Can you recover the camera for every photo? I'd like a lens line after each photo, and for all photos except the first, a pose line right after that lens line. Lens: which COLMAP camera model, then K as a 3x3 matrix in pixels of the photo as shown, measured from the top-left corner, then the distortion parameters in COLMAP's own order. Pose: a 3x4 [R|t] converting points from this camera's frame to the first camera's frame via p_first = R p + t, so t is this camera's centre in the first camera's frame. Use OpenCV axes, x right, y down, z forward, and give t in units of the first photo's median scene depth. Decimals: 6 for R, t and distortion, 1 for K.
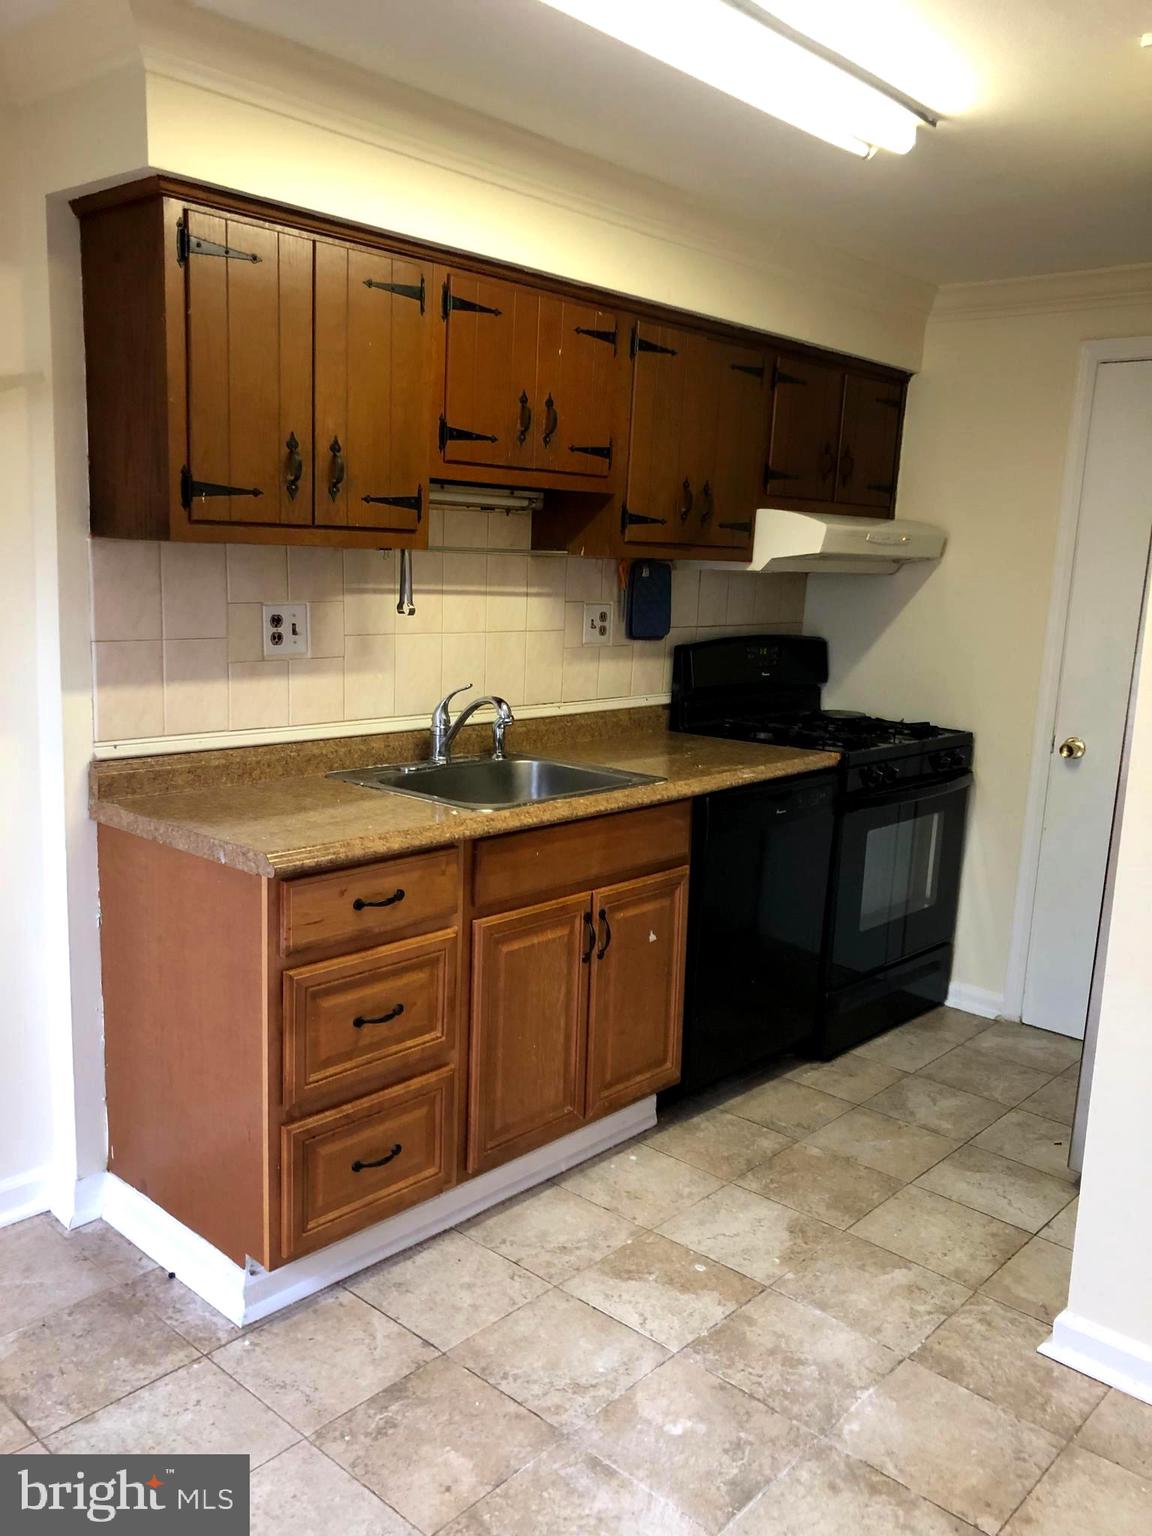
lens RADIAL K [[1238.2, 0, 568.7], [0, 1238.2, 773.4], [0, 0, 1]] dist [0.013994, 0.000995]
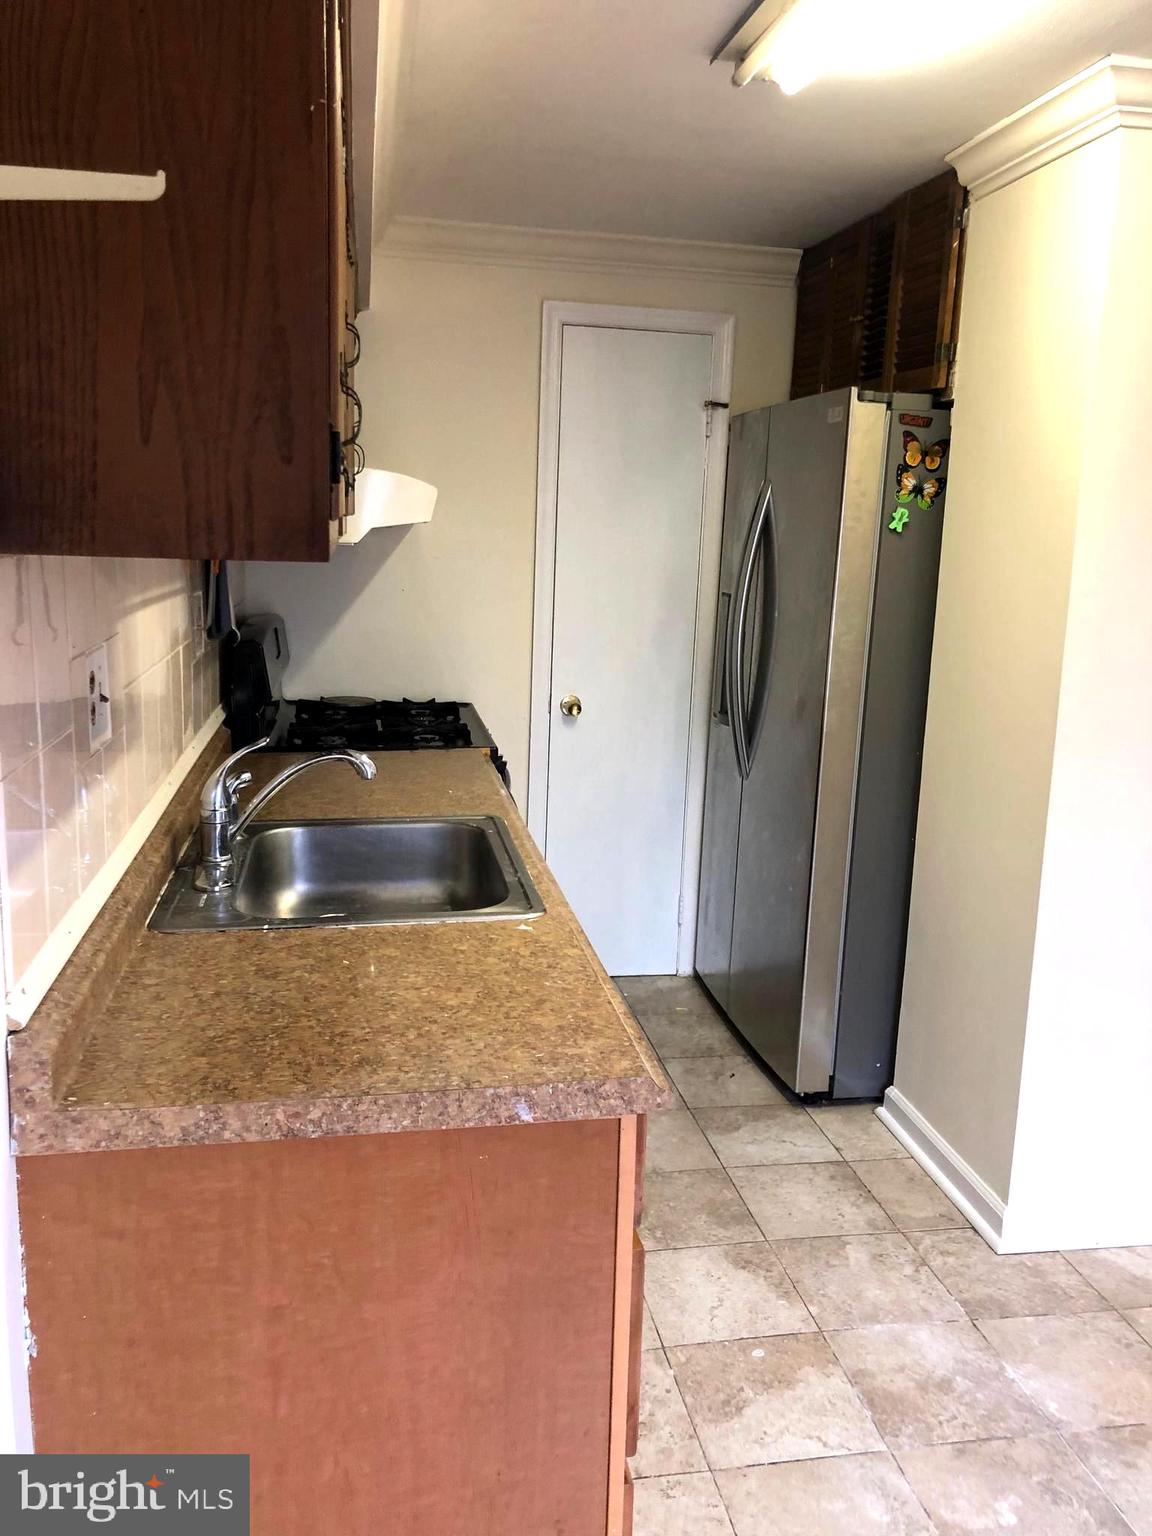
lens RADIAL K [[1238.2, 0, 572.5], [0, 1238.2, 764.9], [0, 0, 1]] dist [0.013994, 0.000995]
pose [[0.617073, -0.172132, 0.767848, -0.611252], [0.135773, 0.984438, 0.111573, -0.135785], [-0.775104, 0.035404, 0.630841, 0.559161]]
